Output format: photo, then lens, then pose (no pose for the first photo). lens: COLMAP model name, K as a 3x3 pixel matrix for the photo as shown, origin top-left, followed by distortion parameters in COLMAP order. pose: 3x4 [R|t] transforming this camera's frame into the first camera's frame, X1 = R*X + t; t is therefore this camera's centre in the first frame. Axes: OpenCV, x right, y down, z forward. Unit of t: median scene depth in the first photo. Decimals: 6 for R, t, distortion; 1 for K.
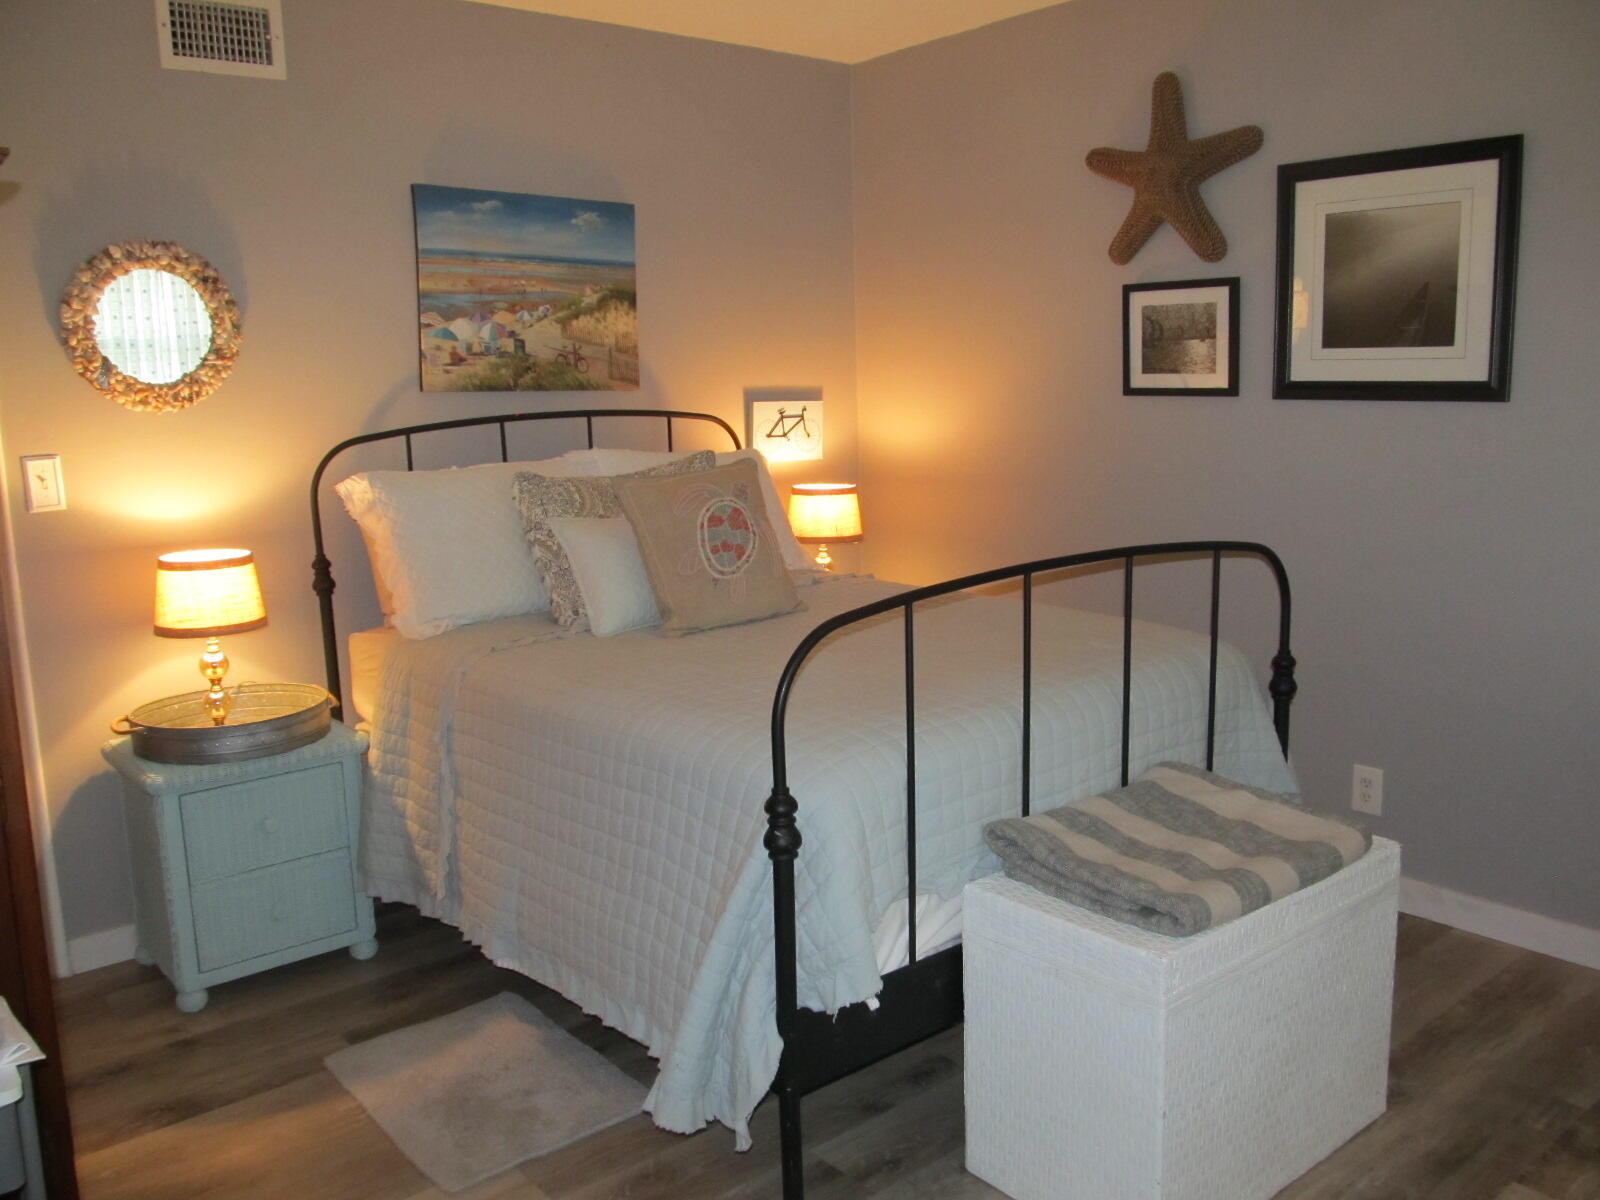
lens RADIAL K [[1332.6, 0, 799.9], [0, 1332.6, 594.8], [0, 0, 1]] dist [-0.062205, 0.036372]
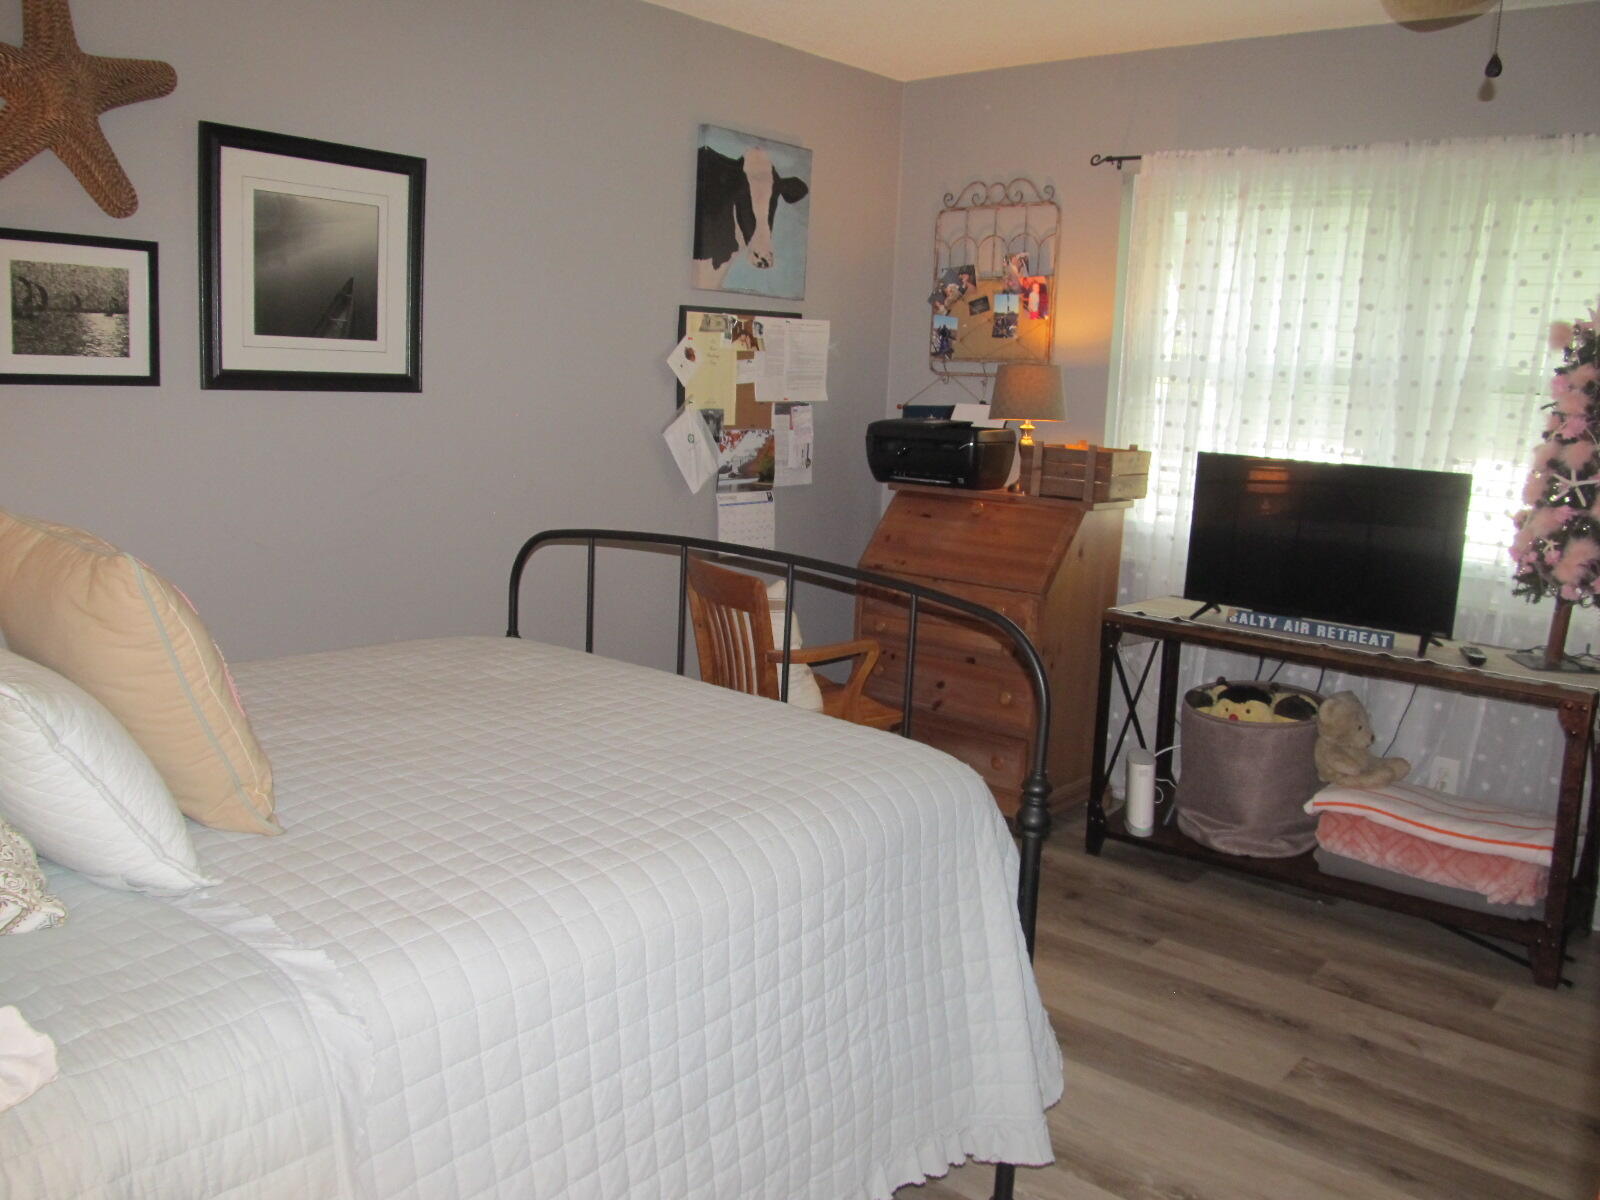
lens RADIAL K [[1332.6, 0, 796.6], [0, 1332.6, 596.7], [0, 0, 1]] dist [-0.062205, 0.036372]
pose [[-0.180315, -0.151819, 0.971822, -0.581331], [0.125412, 0.976404, 0.175804, -0.119471], [-0.975581, 0.153578, -0.157020, 0.782096]]
